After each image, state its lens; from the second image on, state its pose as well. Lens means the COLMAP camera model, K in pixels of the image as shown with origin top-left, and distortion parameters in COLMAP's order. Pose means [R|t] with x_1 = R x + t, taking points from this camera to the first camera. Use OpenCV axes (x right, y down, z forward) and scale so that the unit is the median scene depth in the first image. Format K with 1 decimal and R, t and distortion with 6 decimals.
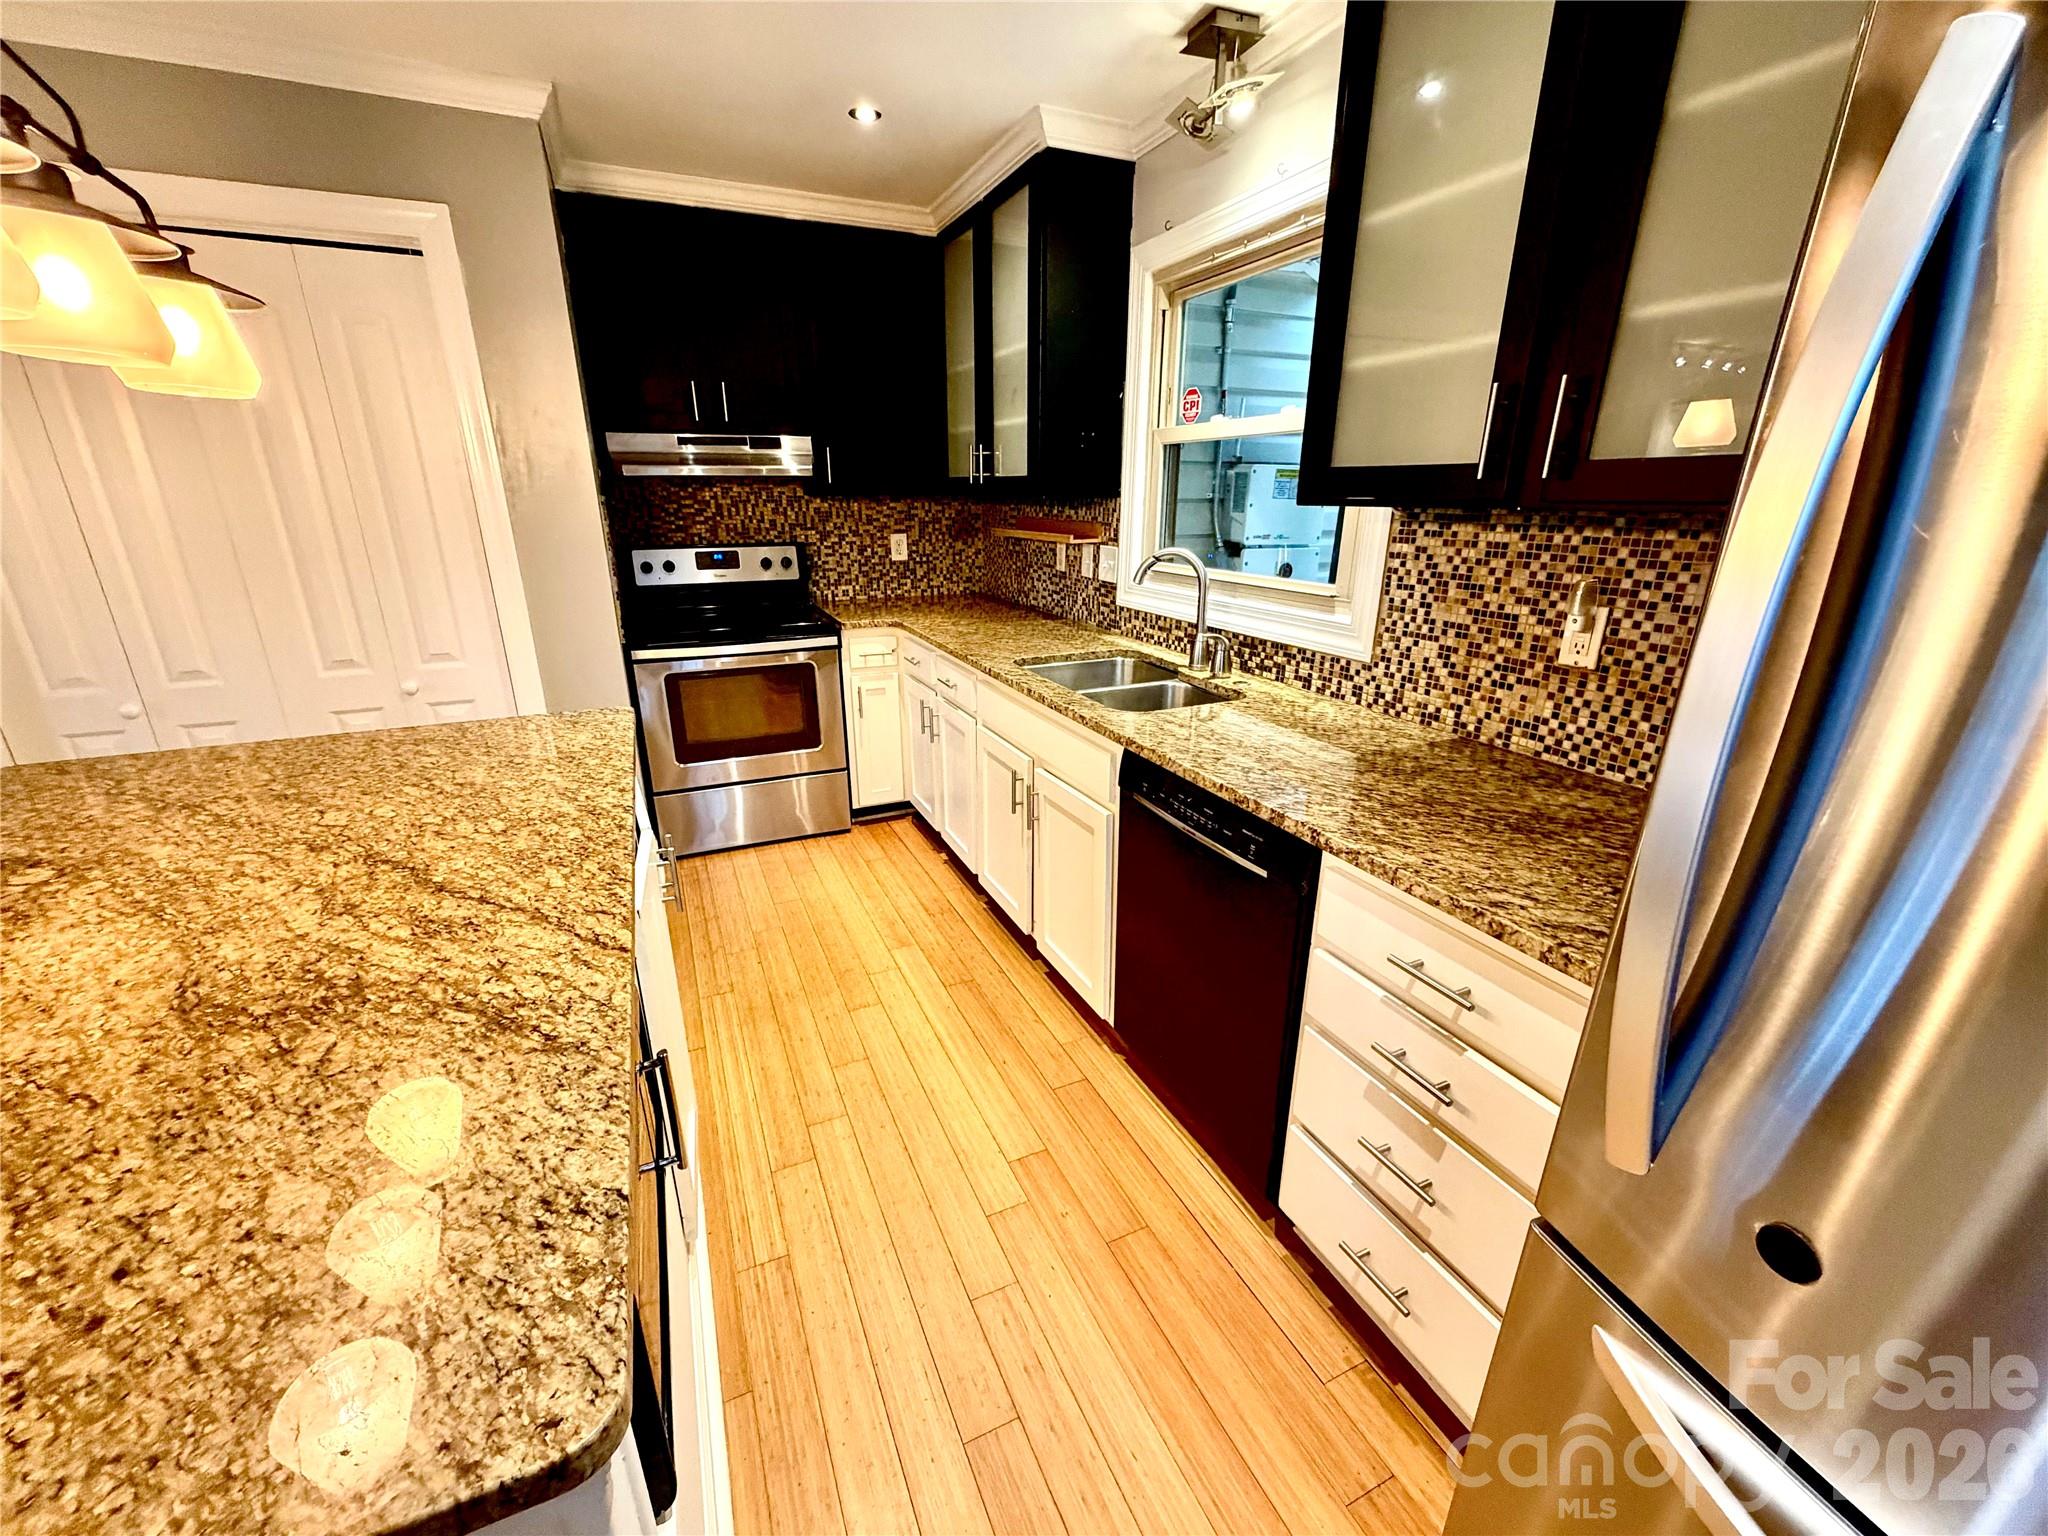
lens RADIAL K [[817.3, 0, 1017.7], [0, 817.3, 774.2], [0, 0, 1]] dist [-0.000718, 0.000619]
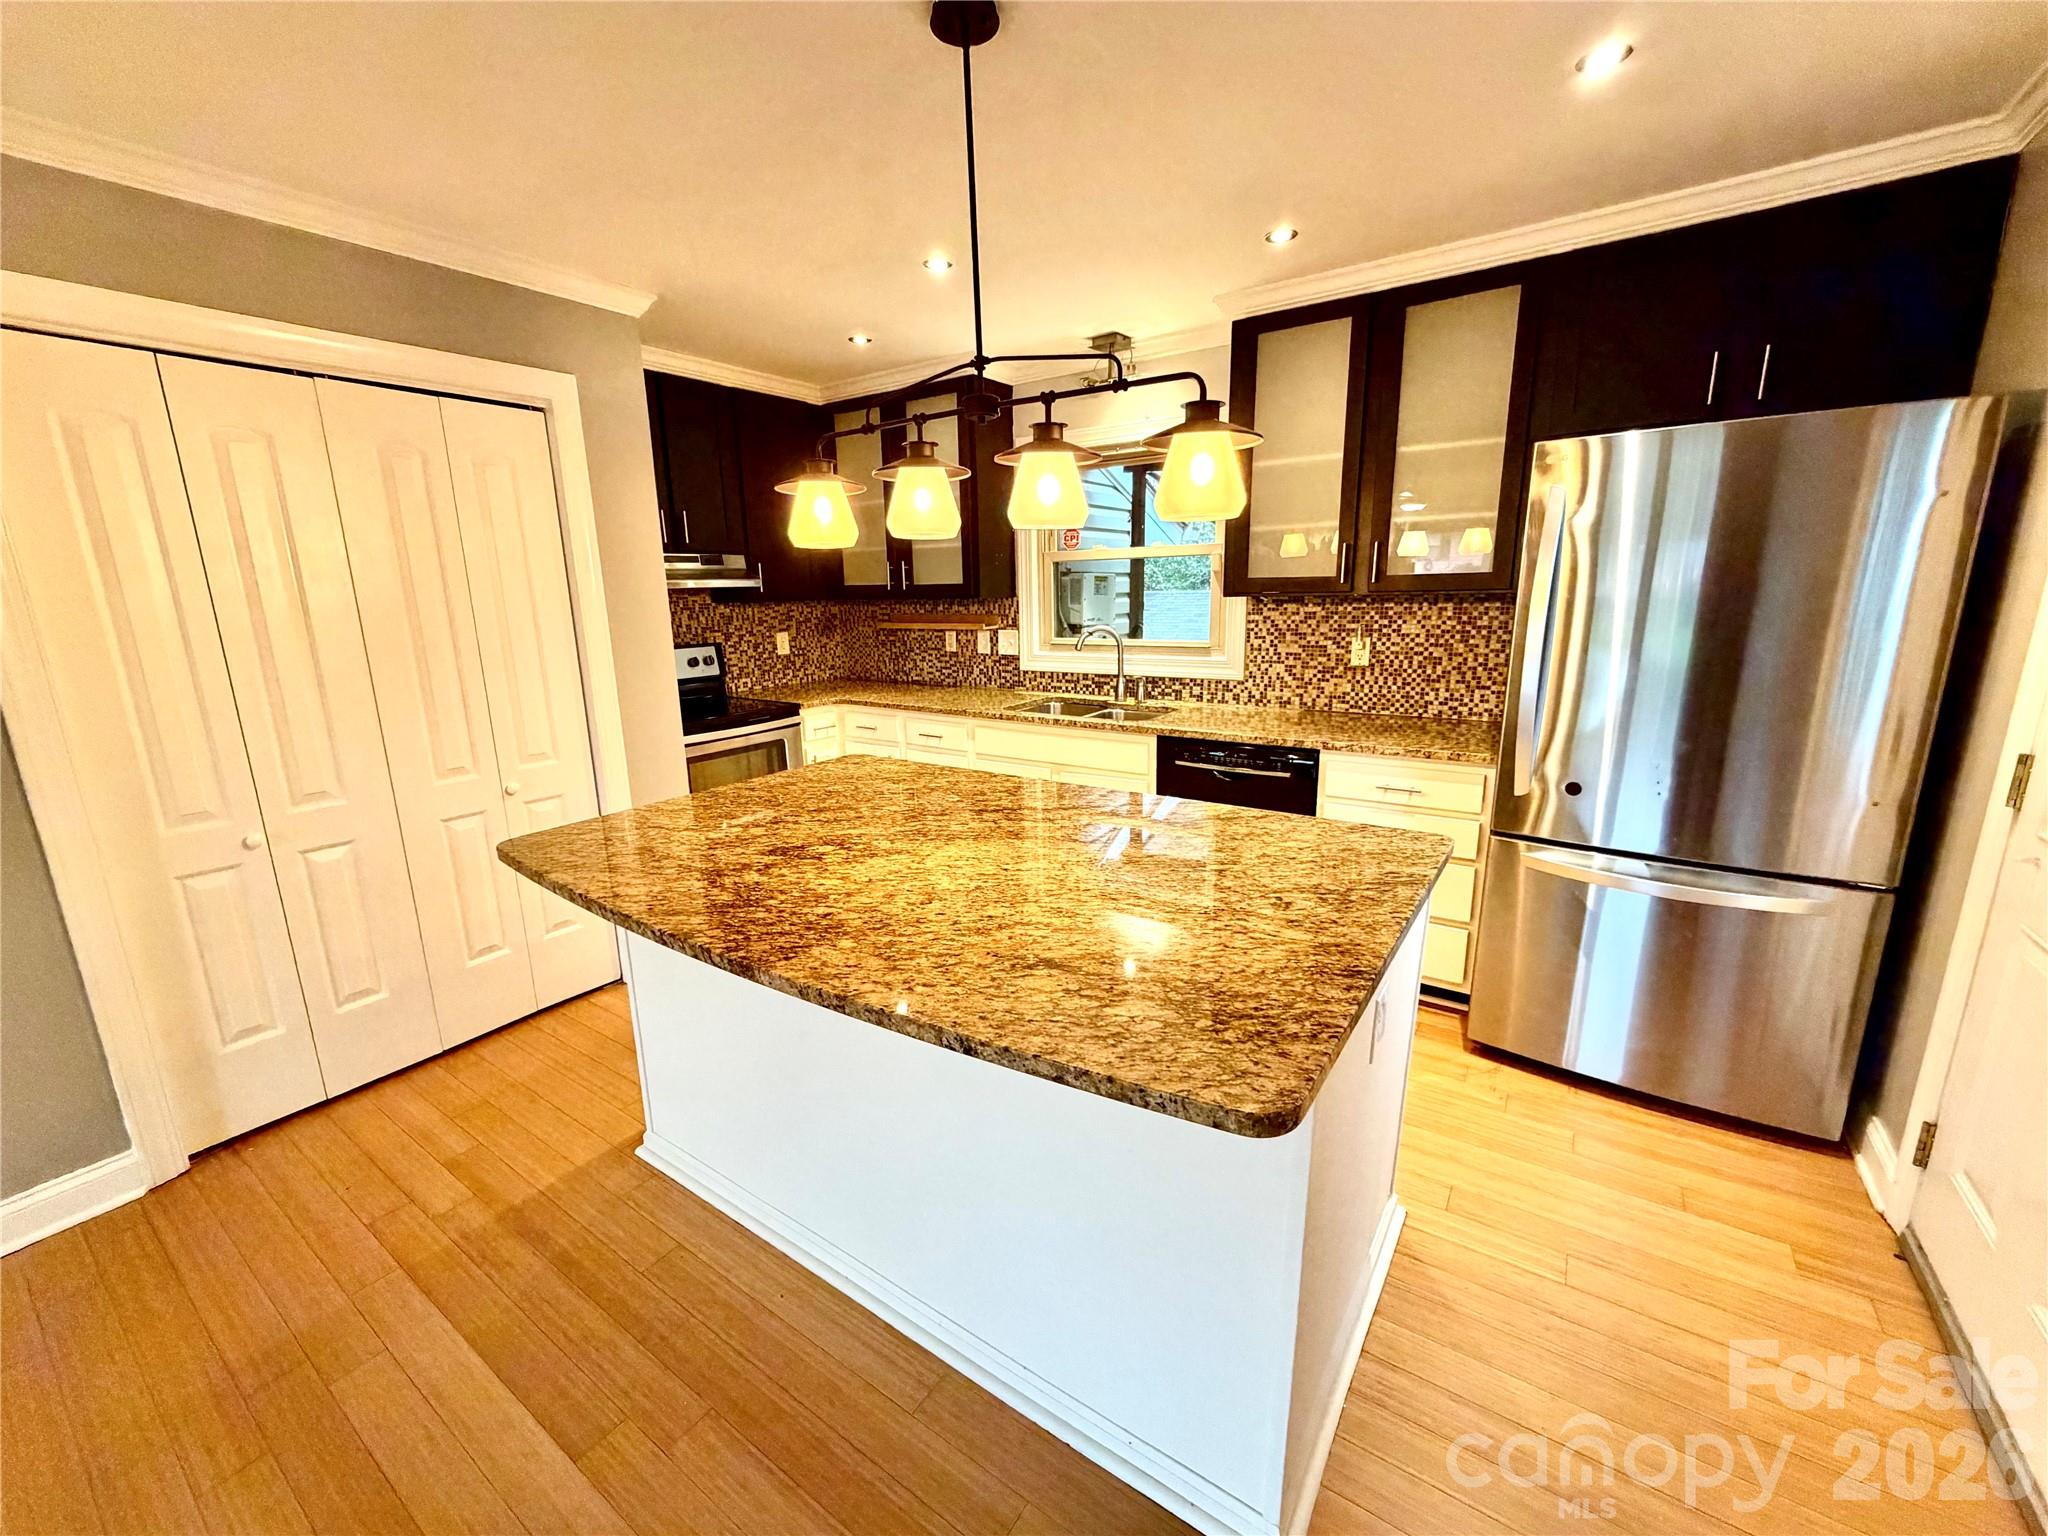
lens RADIAL K [[817.3, 0, 1017.6], [0, 817.3, 773.0], [0, 0, 1]] dist [-0.000718, 0.000619]
pose [[0.858713, -0.133893, 0.494656, -1.006894], [0.188914, 0.979991, -0.062689, 0.092993], [-0.476364, 0.147279, 0.866825, -0.333684]]
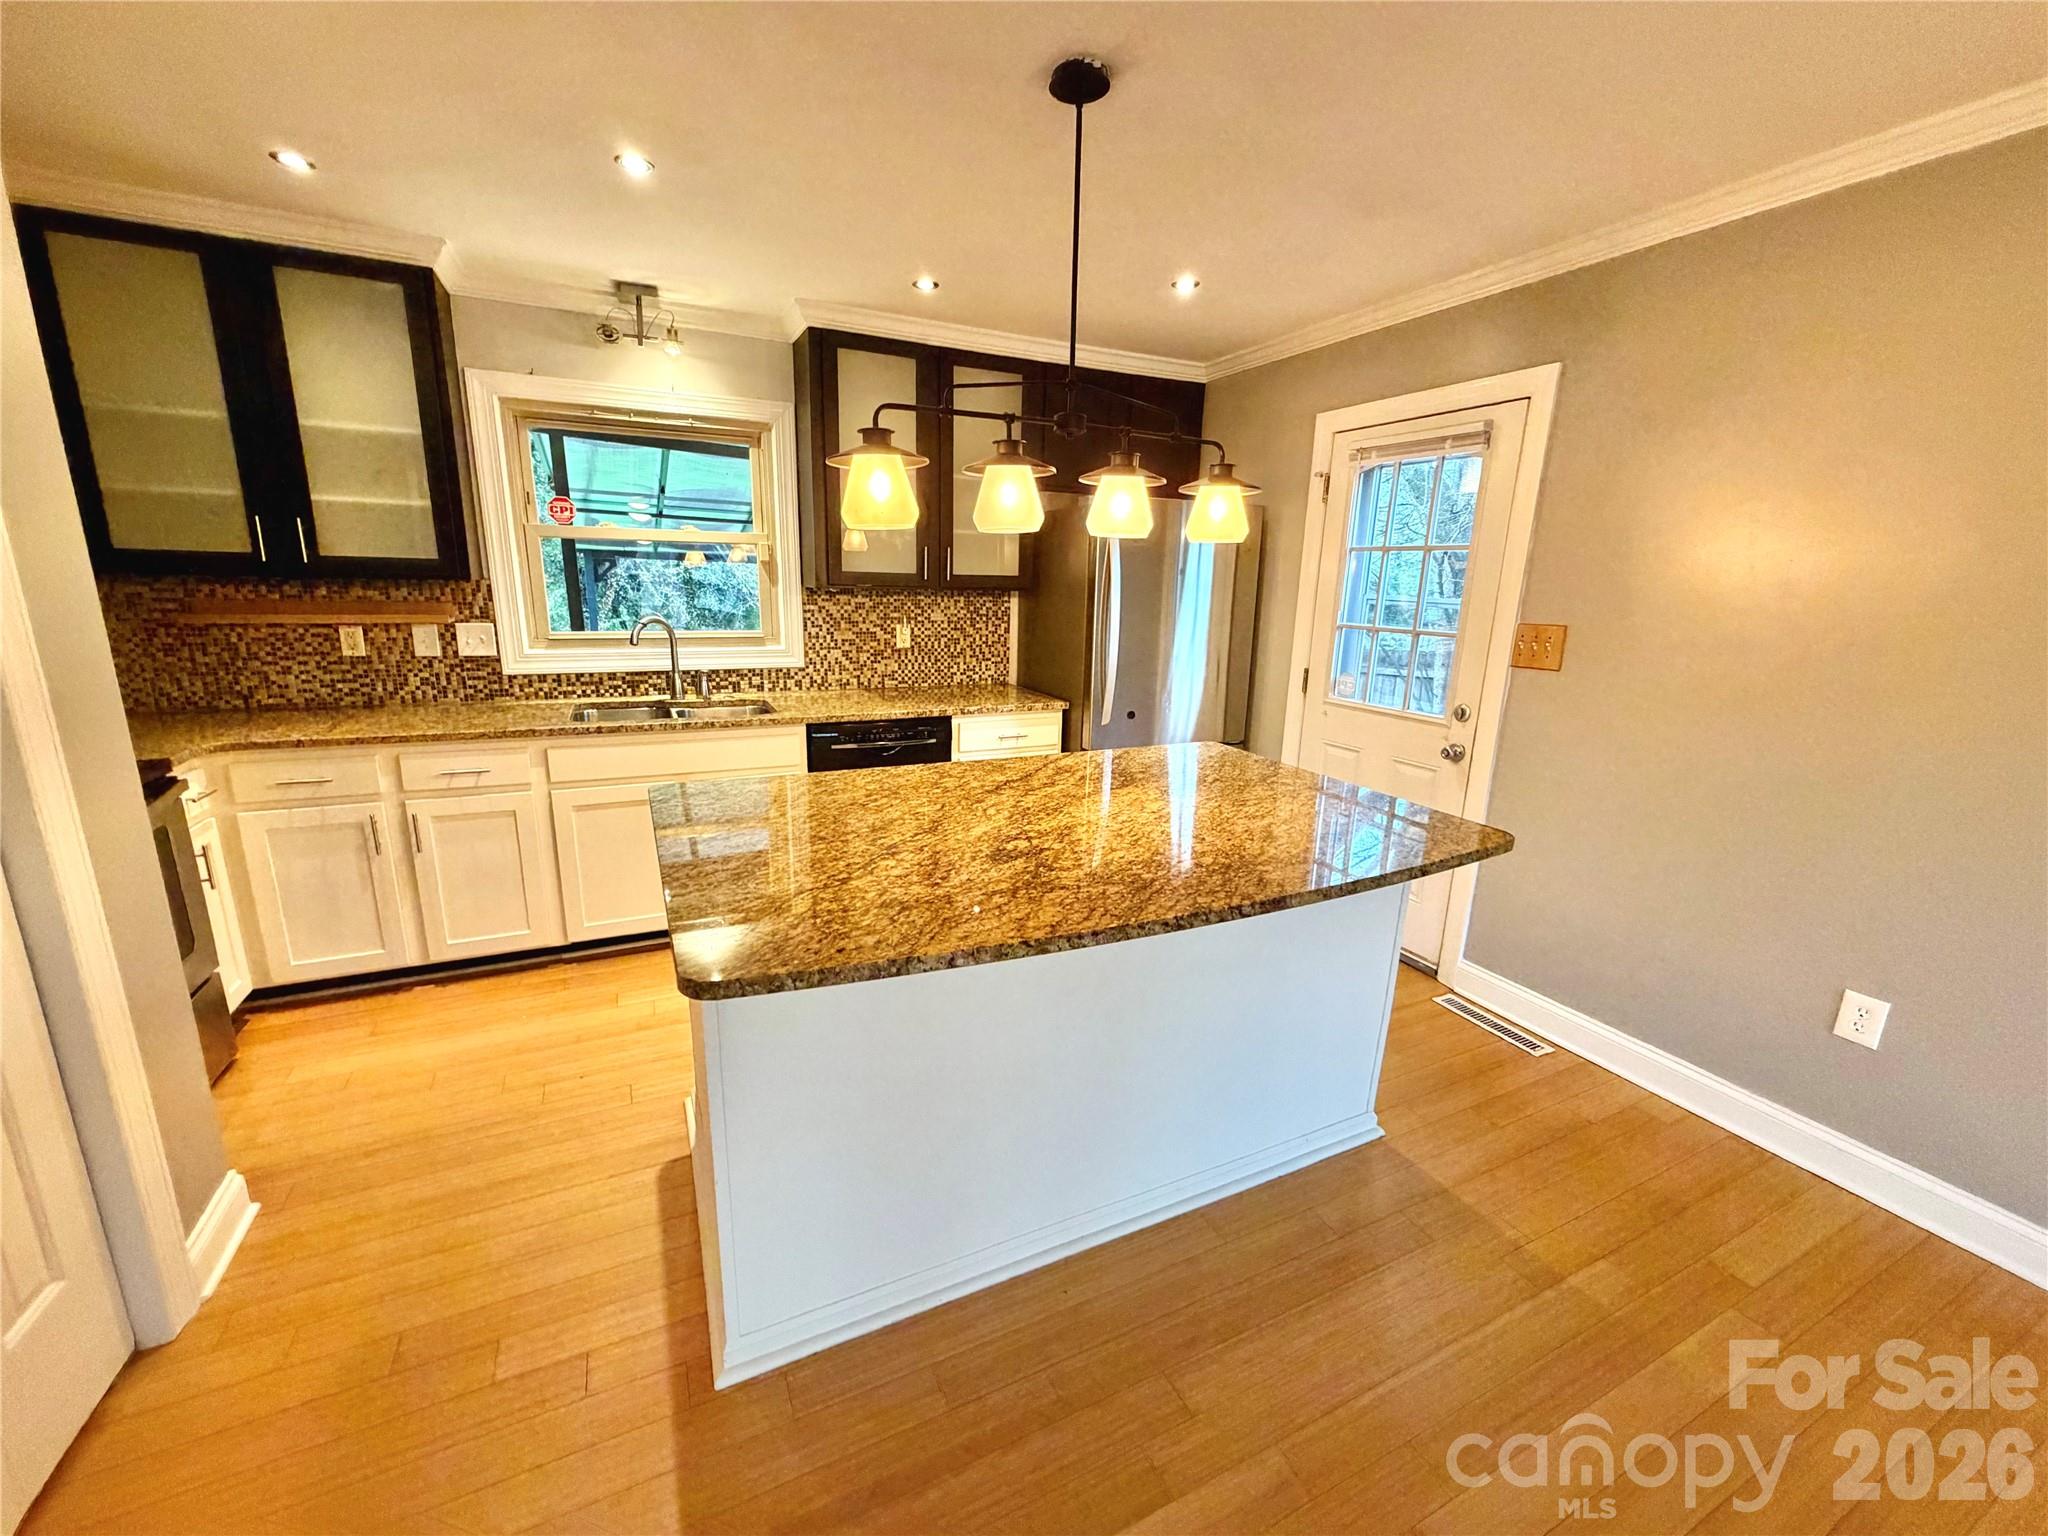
lens RADIAL K [[817.3, 0, 1020.1], [0, 817.3, 774.1], [0, 0, 1]] dist [-0.000718, 0.000619]
pose [[-0.026422, -0.238291, 0.970834, -1.635614], [0.302674, 0.923680, 0.234955, -0.218187], [-0.952728, 0.300055, 0.047719, 0.543550]]
